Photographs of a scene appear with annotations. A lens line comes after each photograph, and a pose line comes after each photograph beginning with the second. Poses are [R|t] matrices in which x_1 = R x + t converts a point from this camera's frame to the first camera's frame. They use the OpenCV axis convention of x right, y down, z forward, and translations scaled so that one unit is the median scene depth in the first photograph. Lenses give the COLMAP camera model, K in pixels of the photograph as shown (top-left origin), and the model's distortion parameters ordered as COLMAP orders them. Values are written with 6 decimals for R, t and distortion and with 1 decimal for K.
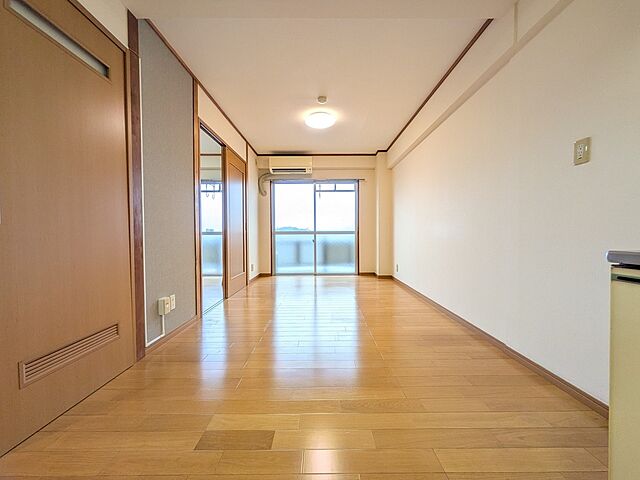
lens RADIAL K [[254.1, 0, 322.6], [0, 254.1, 239.7], [0, 0, 1]] dist [0.001001, -0.000055]
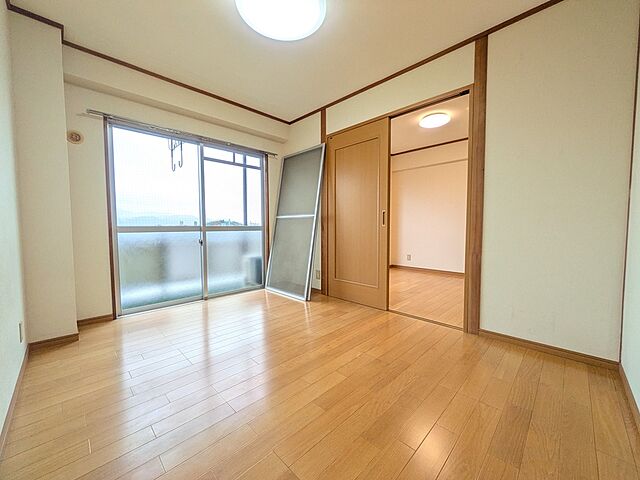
lens RADIAL K [[254.1, 0, 322.6], [0, 254.1, 239.7], [0, 0, 1]] dist [0.001001, -0.000055]
pose [[0.699226, -0.035758, 0.714006, -0.274905], [0.020877, 0.999344, 0.029603, -0.013157], [-0.714596, -0.005793, 0.699514, 0.398742]]
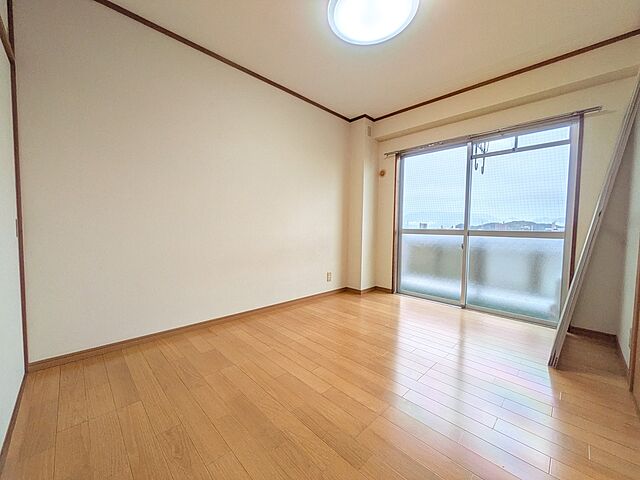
lens RADIAL K [[254.1, 0, 322.6], [0, 254.1, 239.7], [0, 0, 1]] dist [0.001001, -0.000055]
pose [[0.707461, 0.051016, -0.704909, 0.149004], [-0.042163, 0.998661, 0.029959, -0.015245], [0.705494, 0.008526, 0.708665, 0.392744]]
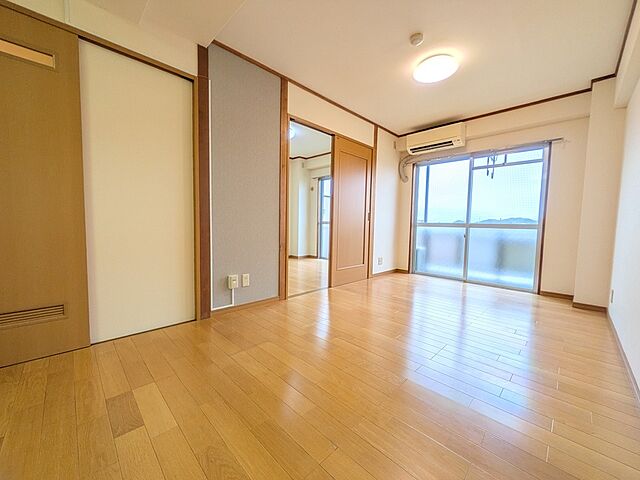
lens RADIAL K [[254.1, 0, 322.6], [0, 254.1, 239.7], [0, 0, 1]] dist [0.001001, -0.000055]
pose [[0.706343, 0.066267, -0.704761, 0.206678], [-0.039859, 0.997752, 0.053867, -0.009058], [0.706746, -0.009957, 0.707397, 0.176480]]
